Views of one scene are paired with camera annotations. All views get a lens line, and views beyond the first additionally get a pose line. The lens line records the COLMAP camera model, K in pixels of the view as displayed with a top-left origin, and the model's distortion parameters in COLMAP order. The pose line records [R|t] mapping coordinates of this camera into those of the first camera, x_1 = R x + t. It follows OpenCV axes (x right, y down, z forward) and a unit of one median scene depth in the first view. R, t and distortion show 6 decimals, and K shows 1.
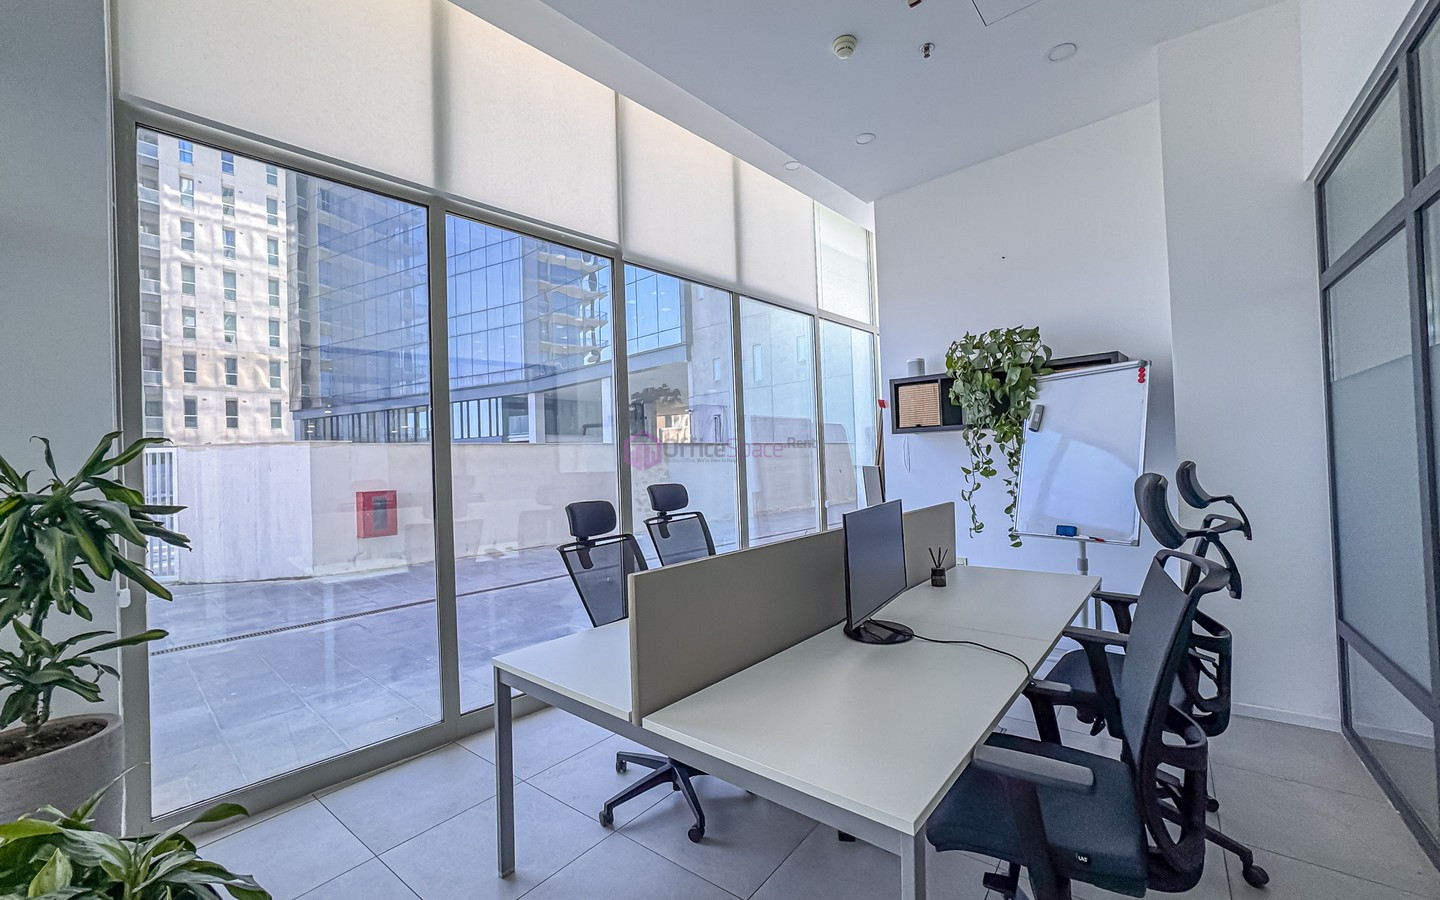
lens RADIAL K [[575.2, 0, 728.3], [0, 575.2, 454.2], [0, 0, 1]] dist [-0.037220, 0.016721]
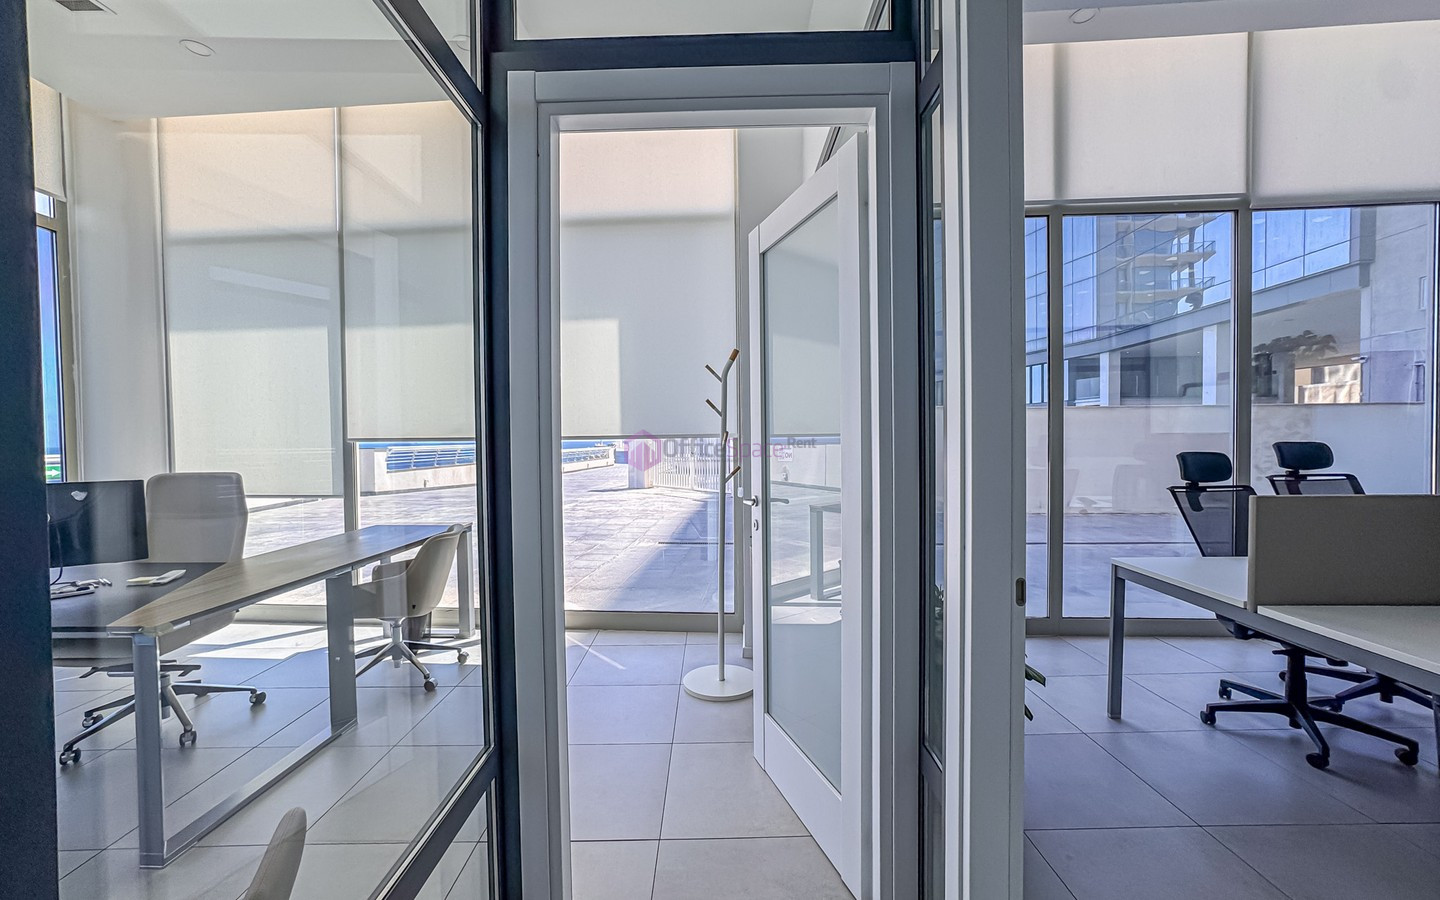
lens RADIAL K [[575.2, 0, 728.3], [0, 575.2, 454.2], [0, 0, 1]] dist [-0.037220, 0.016721]
pose [[0.614191, 0.046904, -0.787762, 0.027453], [-0.001384, 0.998295, 0.058359, 0.012401], [0.789156, -0.034753, 0.613209, -0.192123]]
